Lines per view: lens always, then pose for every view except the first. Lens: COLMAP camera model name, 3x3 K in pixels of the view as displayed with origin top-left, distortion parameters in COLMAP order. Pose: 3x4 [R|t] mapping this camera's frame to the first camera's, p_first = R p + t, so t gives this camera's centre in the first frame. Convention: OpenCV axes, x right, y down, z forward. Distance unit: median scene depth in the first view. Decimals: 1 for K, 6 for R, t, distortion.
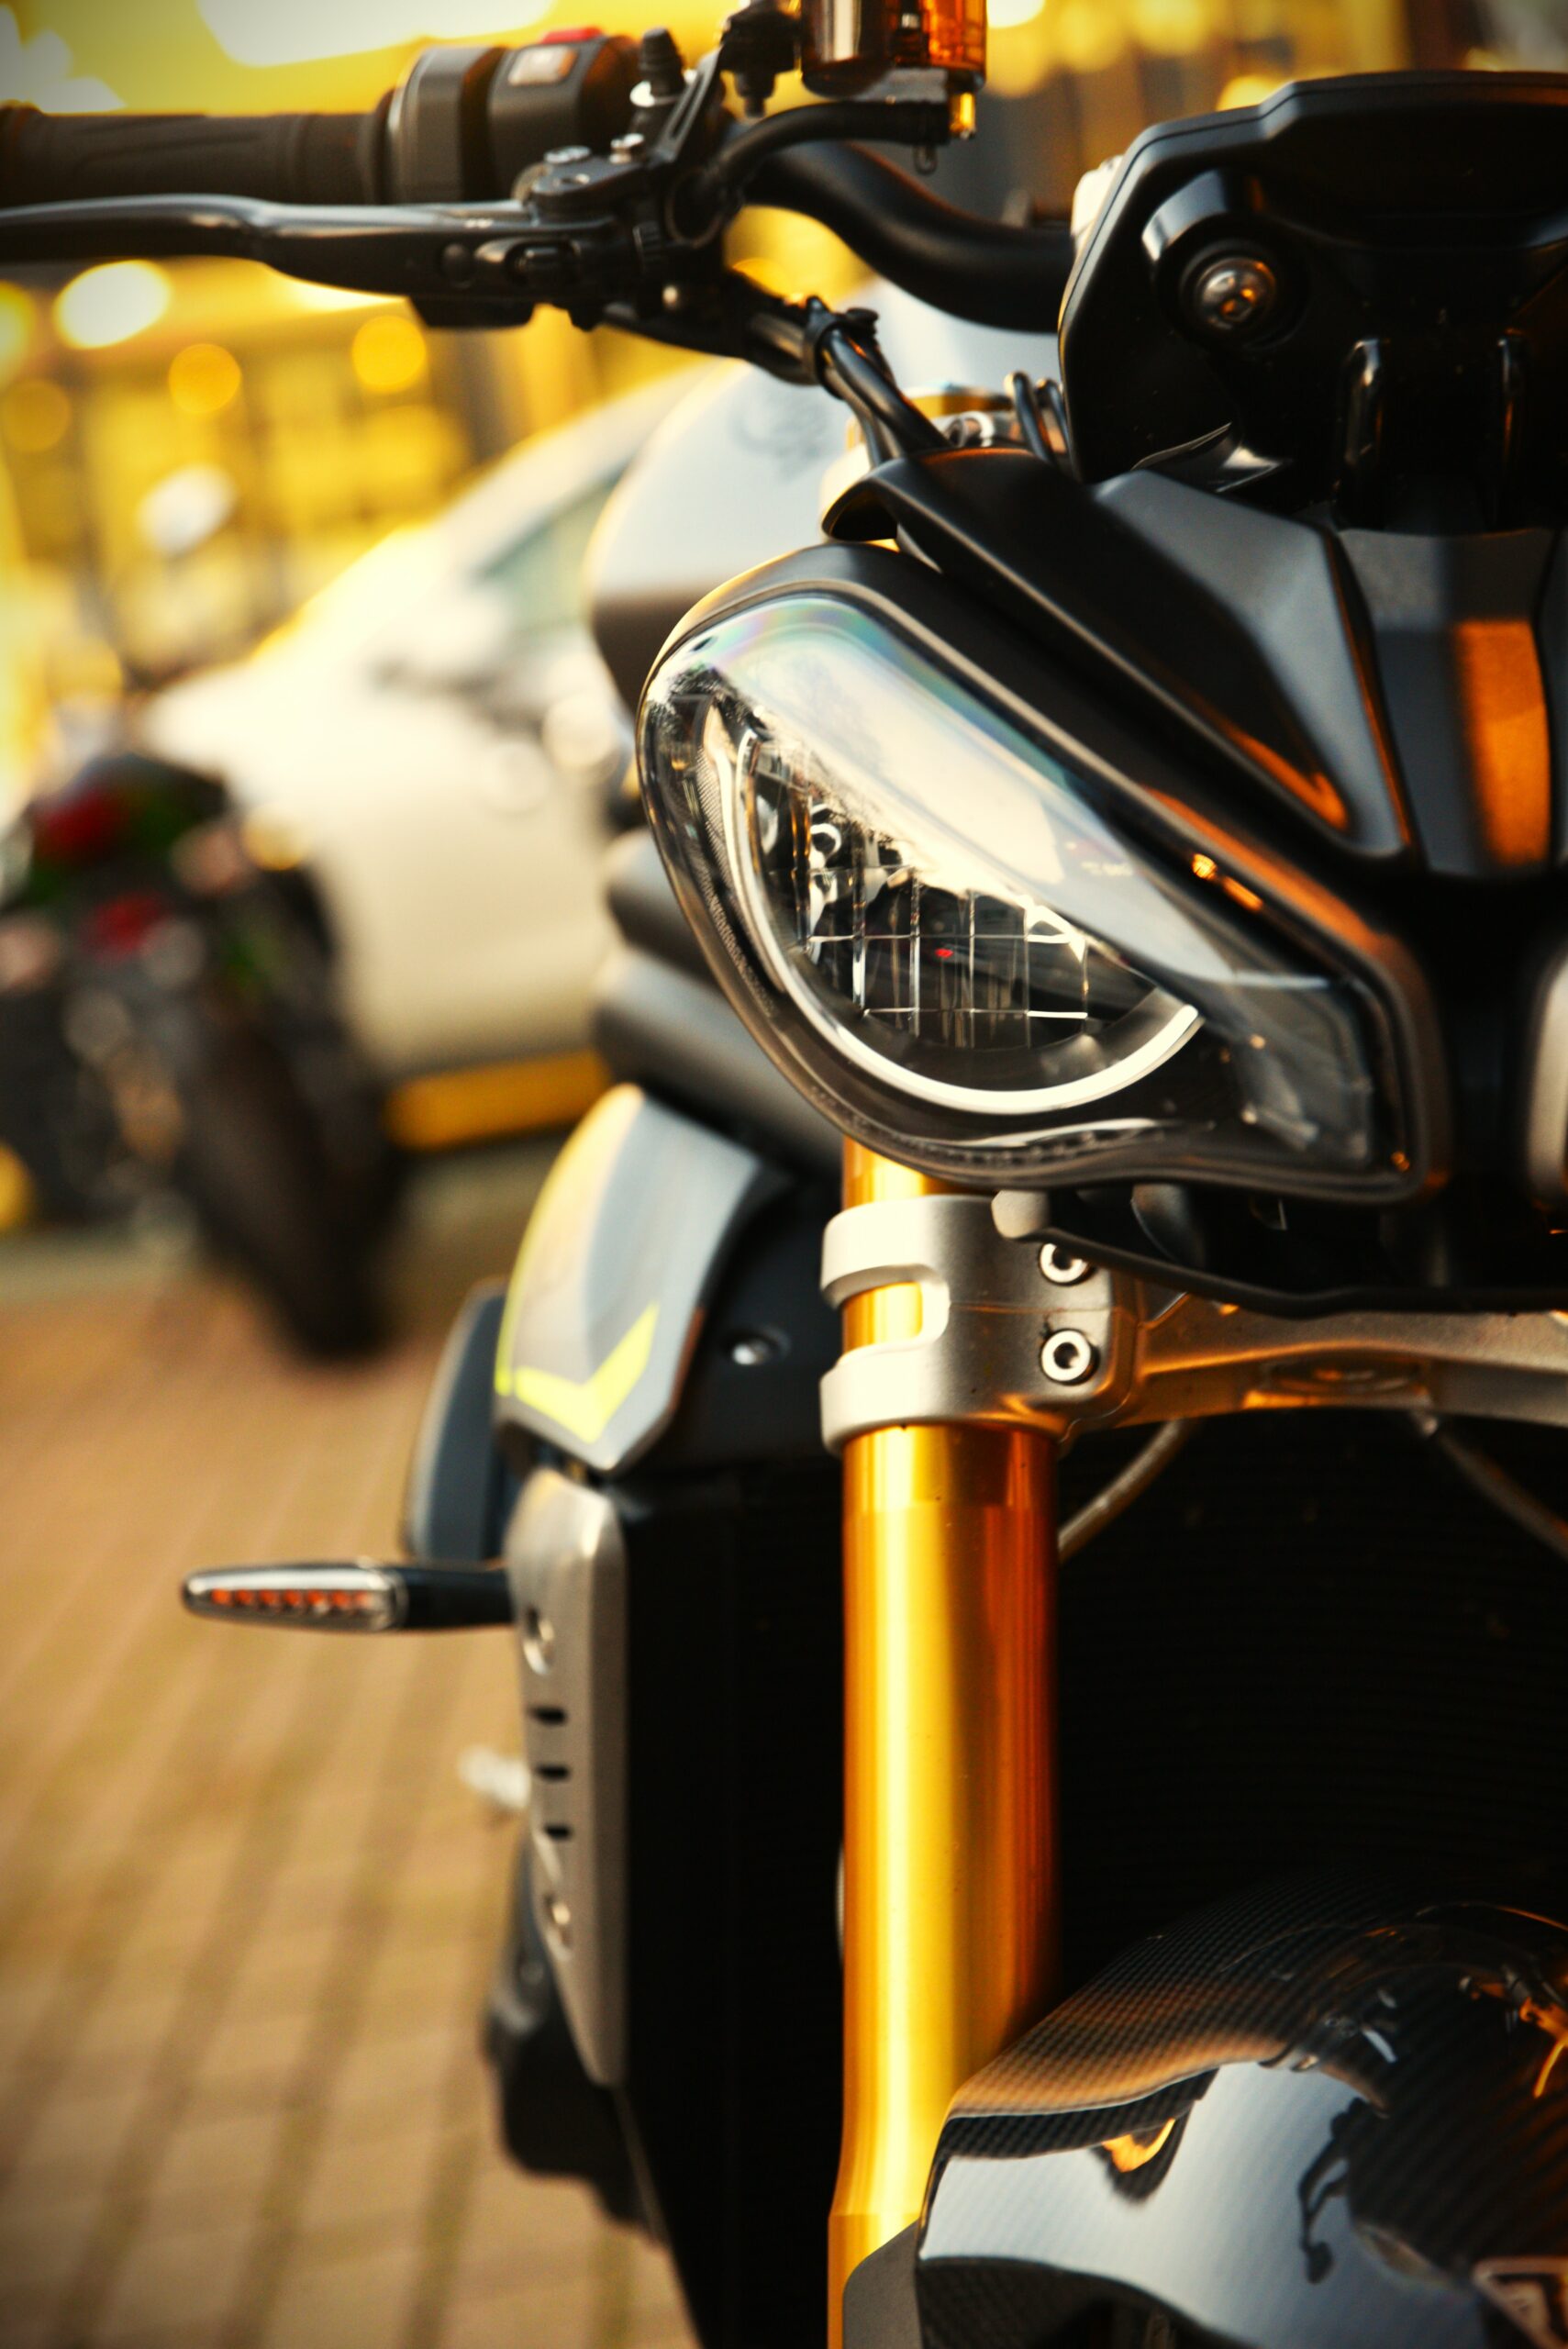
lens RADIAL K [[4679.1, 0, 784.0], [0, 4679.1, 1174.5], [0, 0, 1]] dist [0.247689, 0.368374]
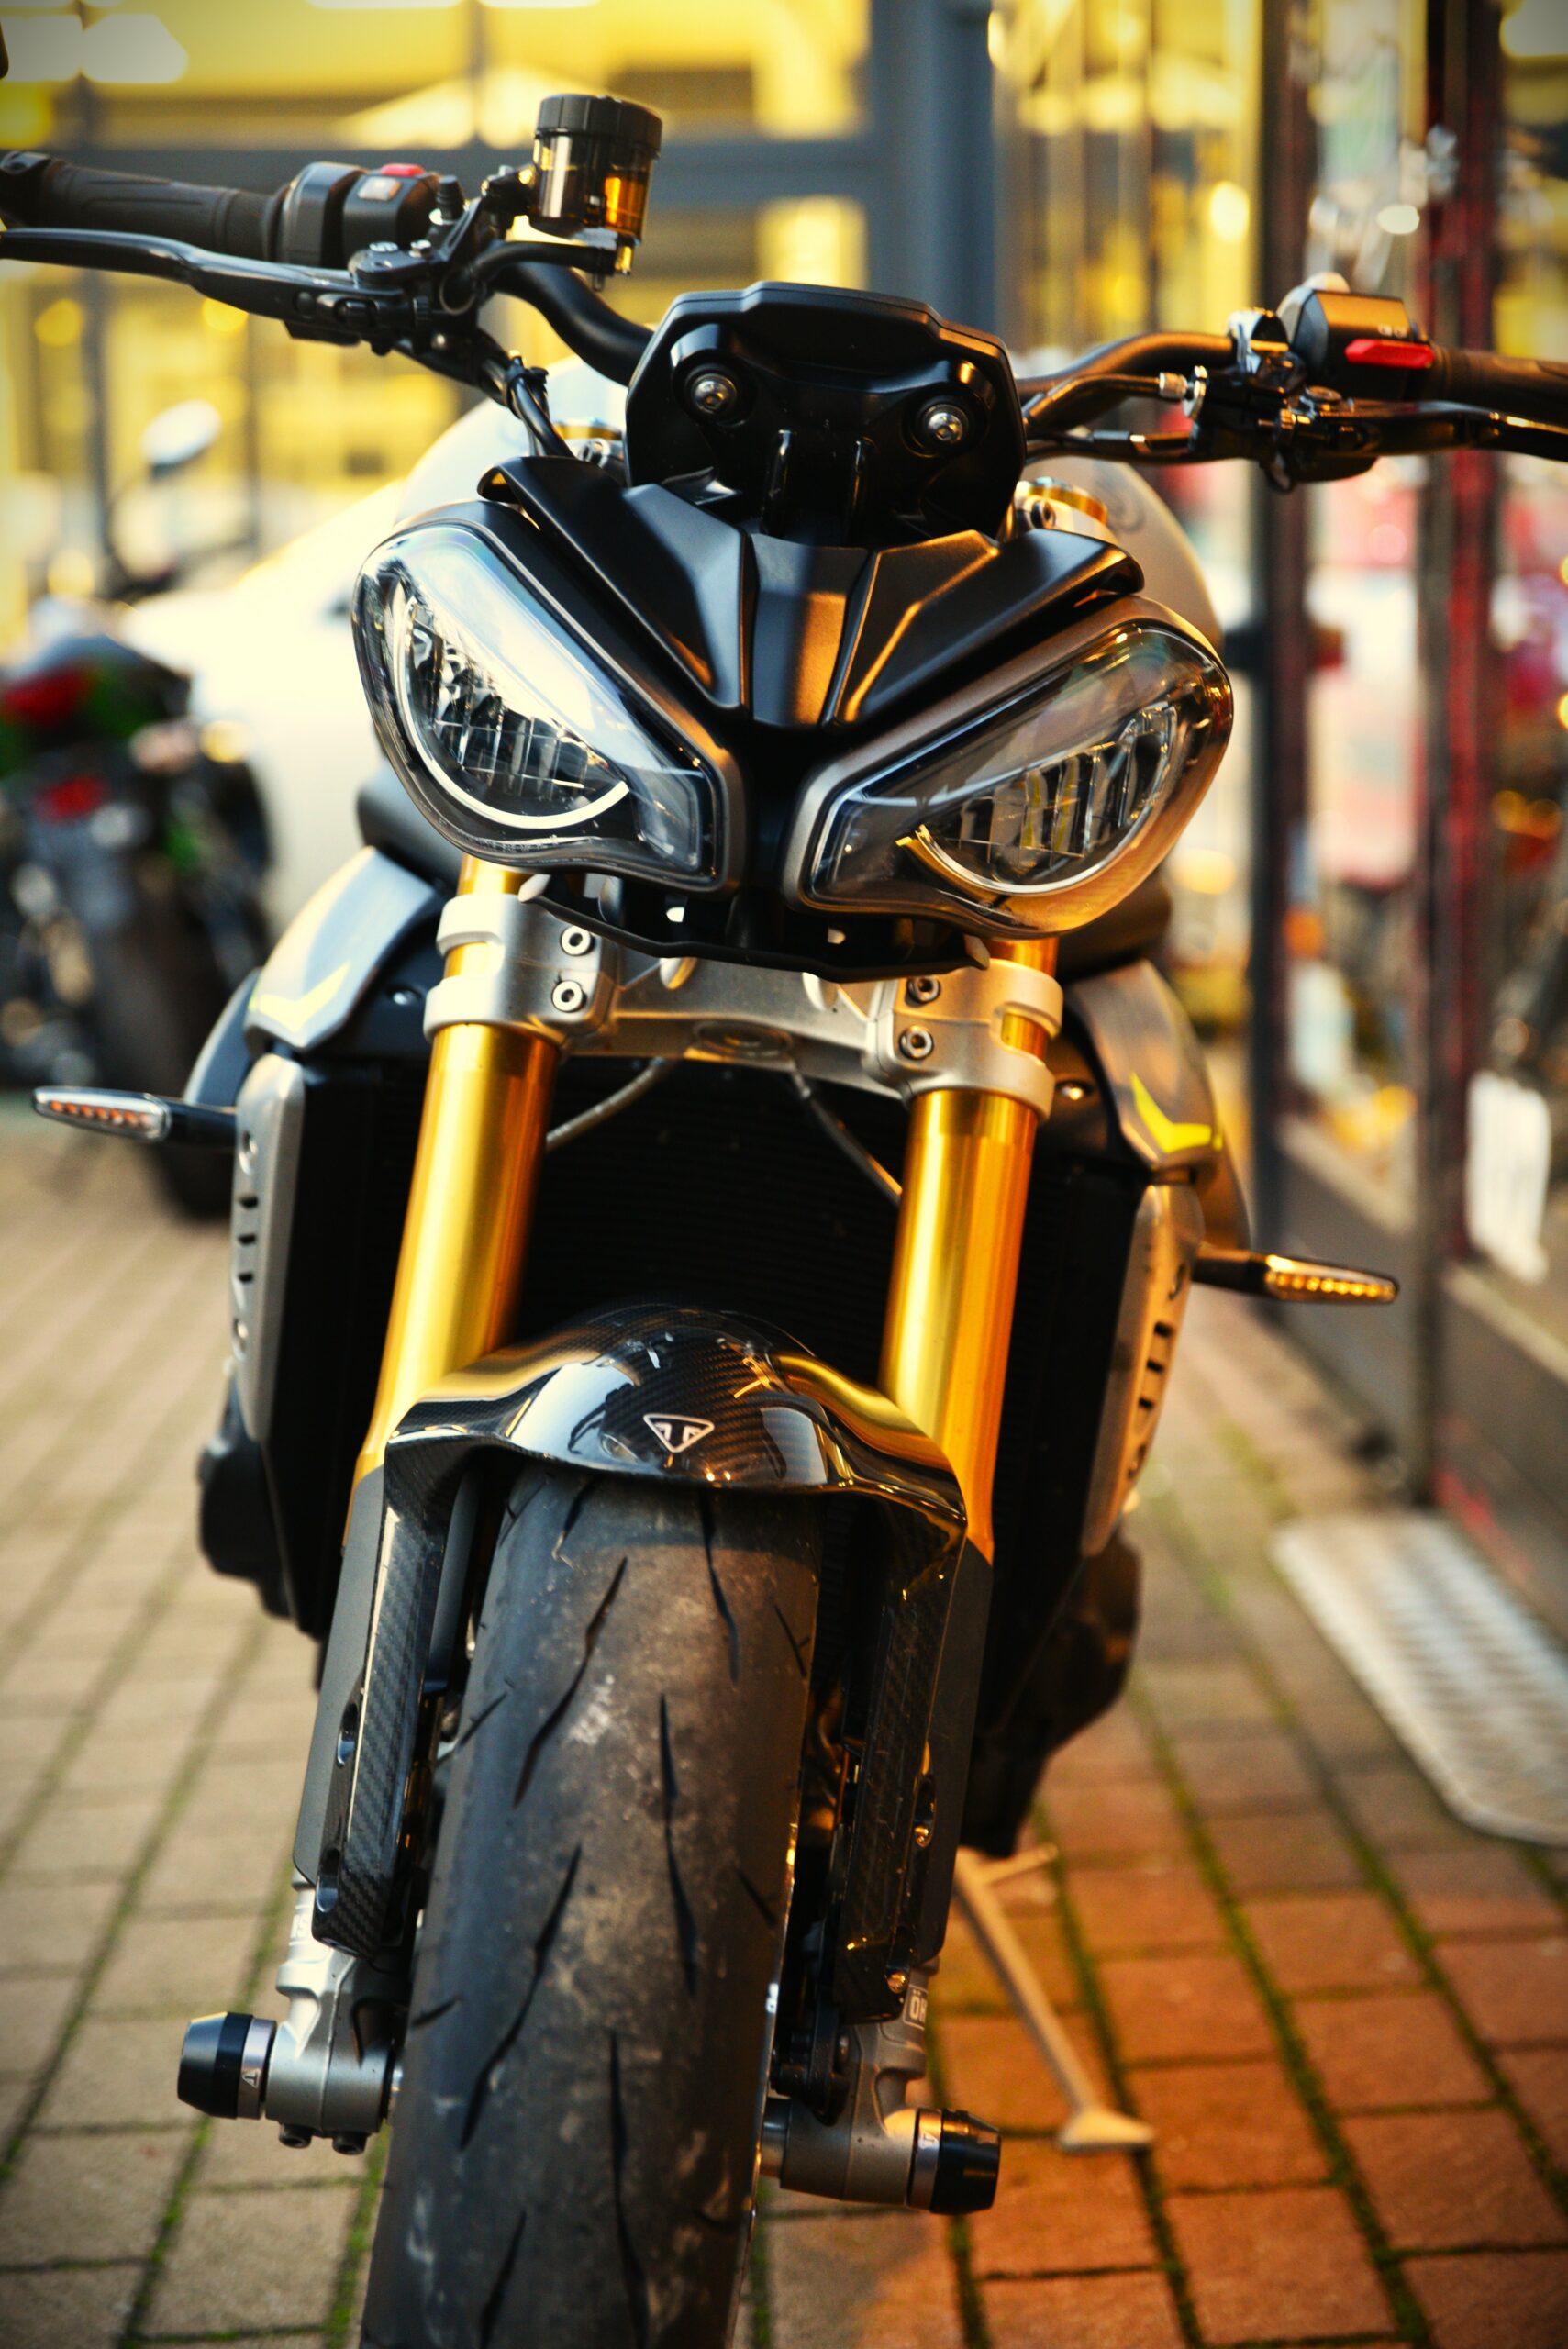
lens RADIAL K [[4679.1, 0, 784.0], [0, 4679.1, 1174.5], [0, 0, 1]] dist [0.247689, 0.368374]
pose [[0.990646, 0.135437, 0.016642, 0.109674], [-0.135420, 0.990786, -0.002143, 0.088735], [-0.016779, -0.000131, 0.999859, -0.651134]]
